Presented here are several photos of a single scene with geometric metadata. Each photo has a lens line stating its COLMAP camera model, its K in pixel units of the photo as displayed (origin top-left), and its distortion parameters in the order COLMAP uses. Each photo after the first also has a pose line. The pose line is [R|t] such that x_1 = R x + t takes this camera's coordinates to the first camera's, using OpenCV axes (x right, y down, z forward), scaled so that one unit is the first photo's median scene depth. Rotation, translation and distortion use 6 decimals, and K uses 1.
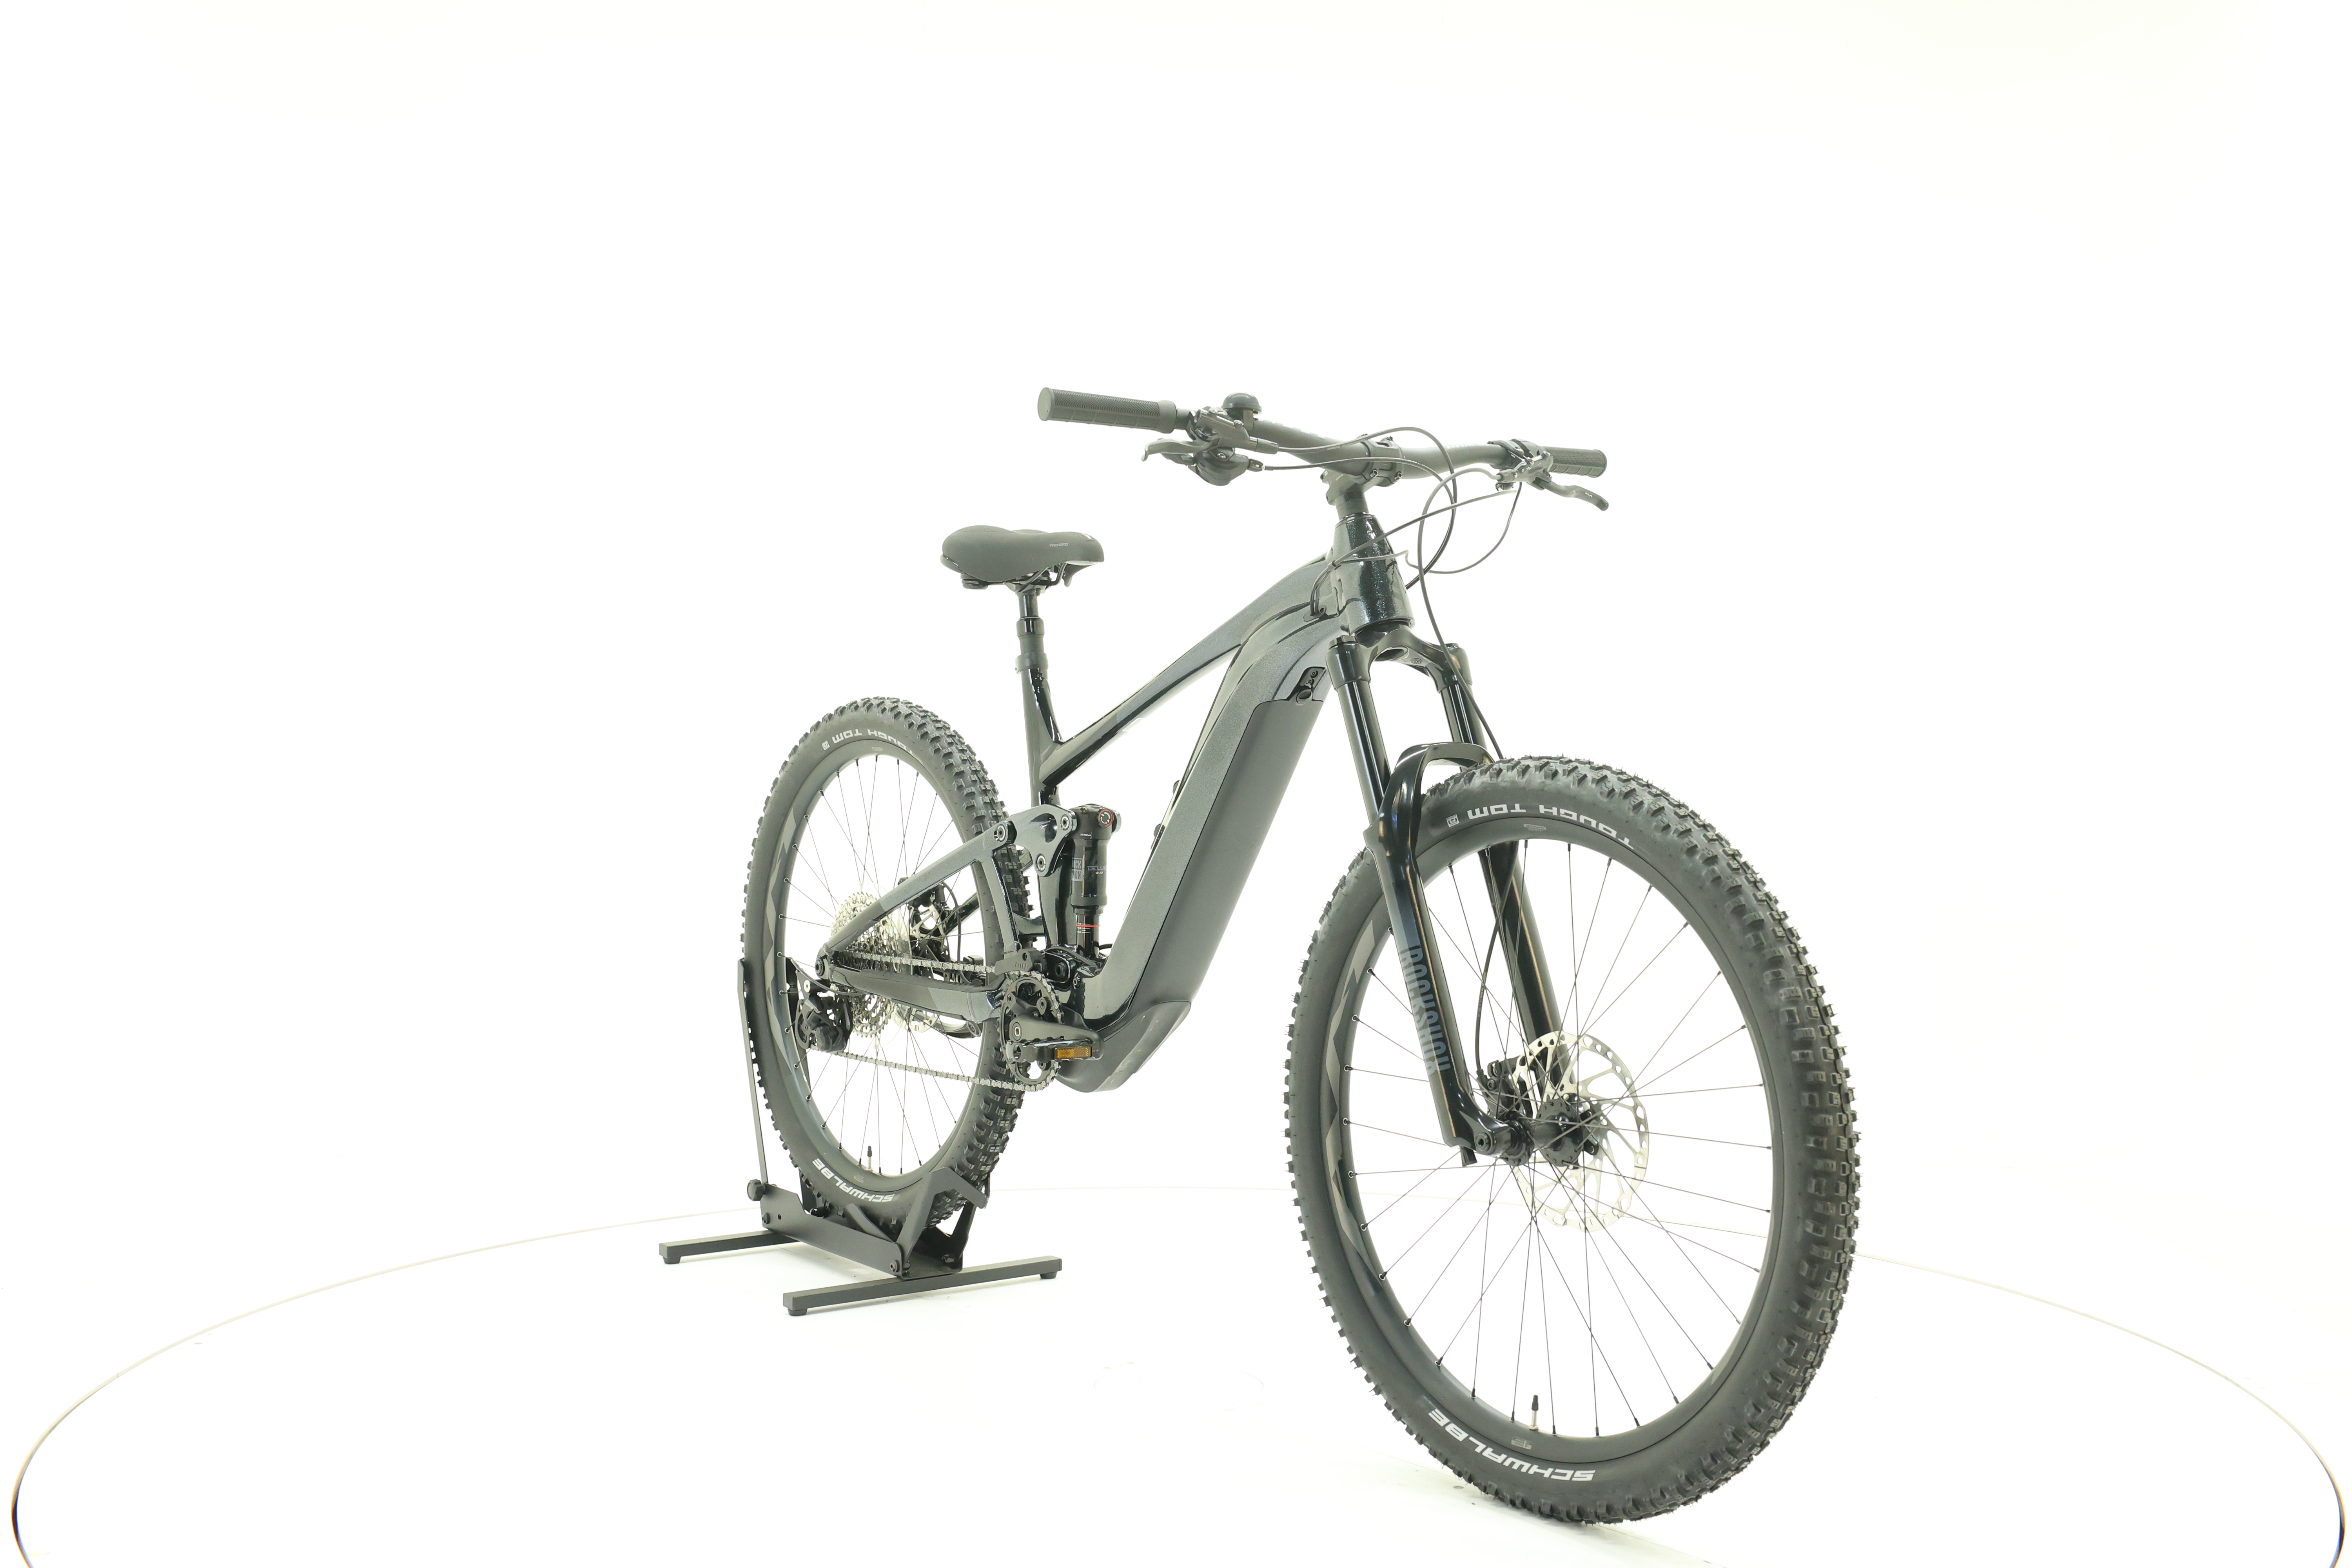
lens RADIAL K [[2520.4, 0, 1176.5], [0, 2520.4, 781.9], [0, 0, 1]] dist [0.013436, 0.000000]
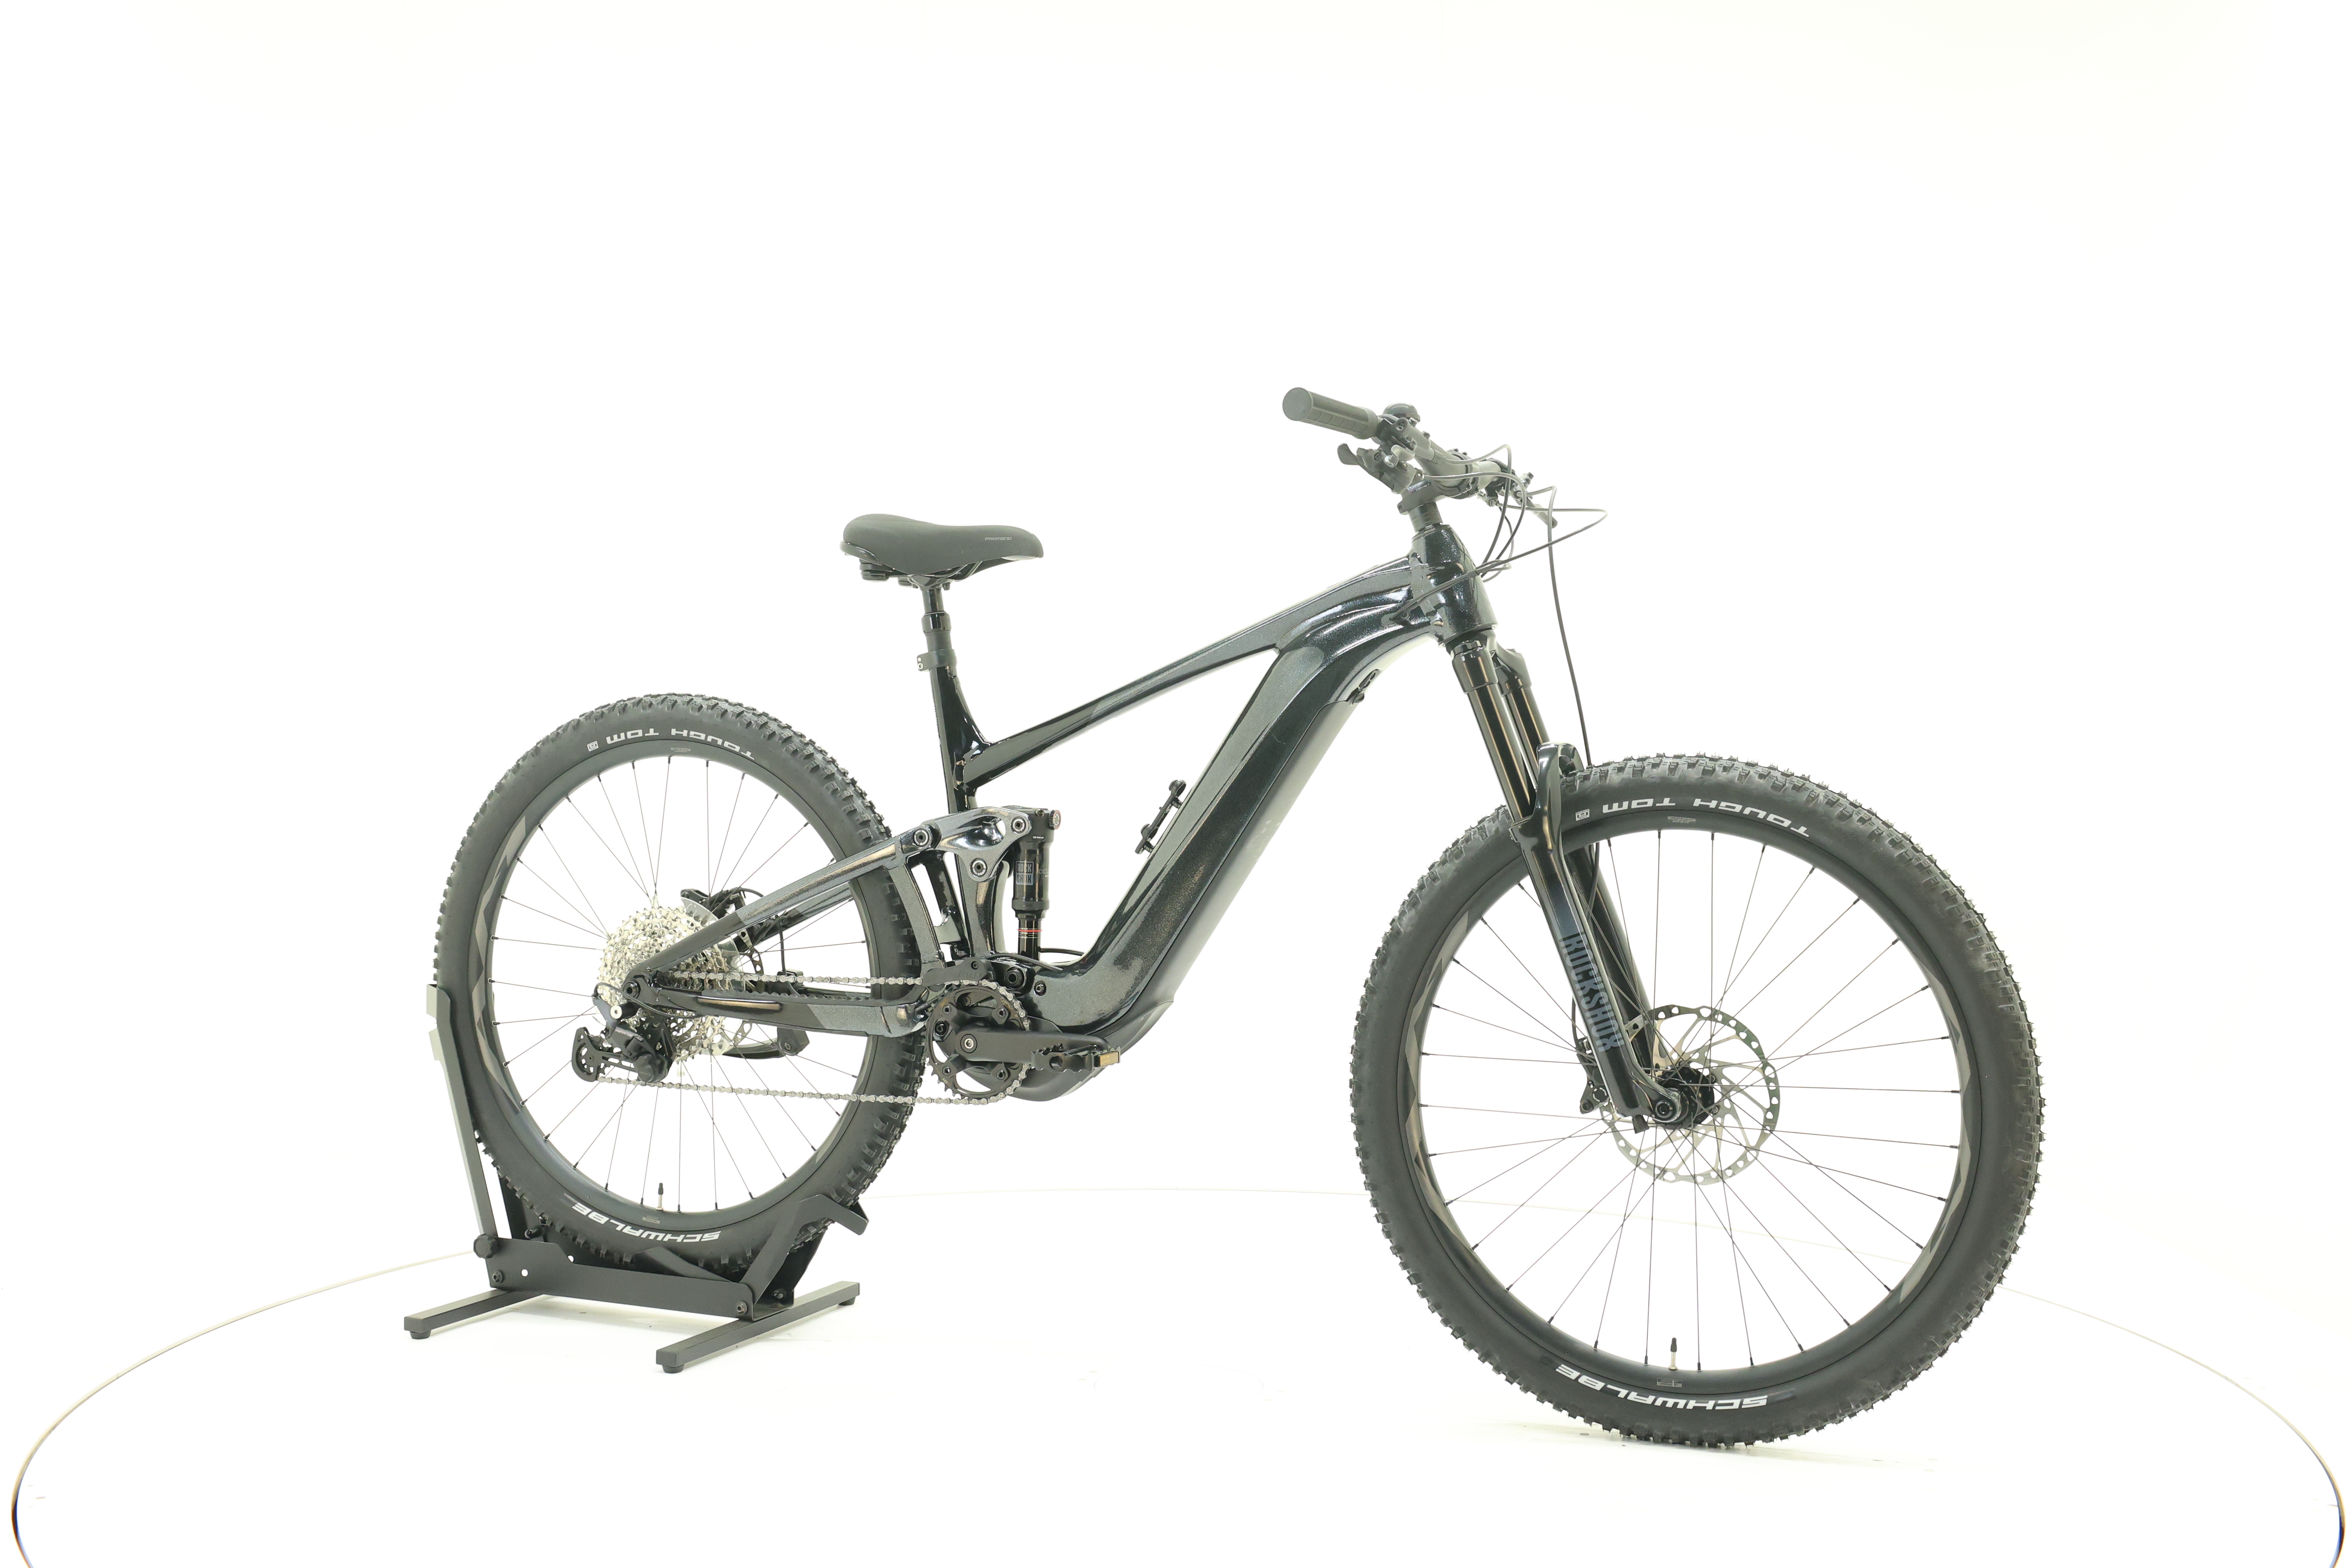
lens RADIAL K [[2520.4, 0, 1176.4], [0, 2520.4, 781.4], [0, 0, 1]] dist [0.013436, 0.000000]
pose [[0.866809, -0.010292, 0.498535, -0.547358], [0.009619, 0.999946, 0.003919, -0.004417], [-0.498548, 0.001399, 0.866861, 0.146832]]
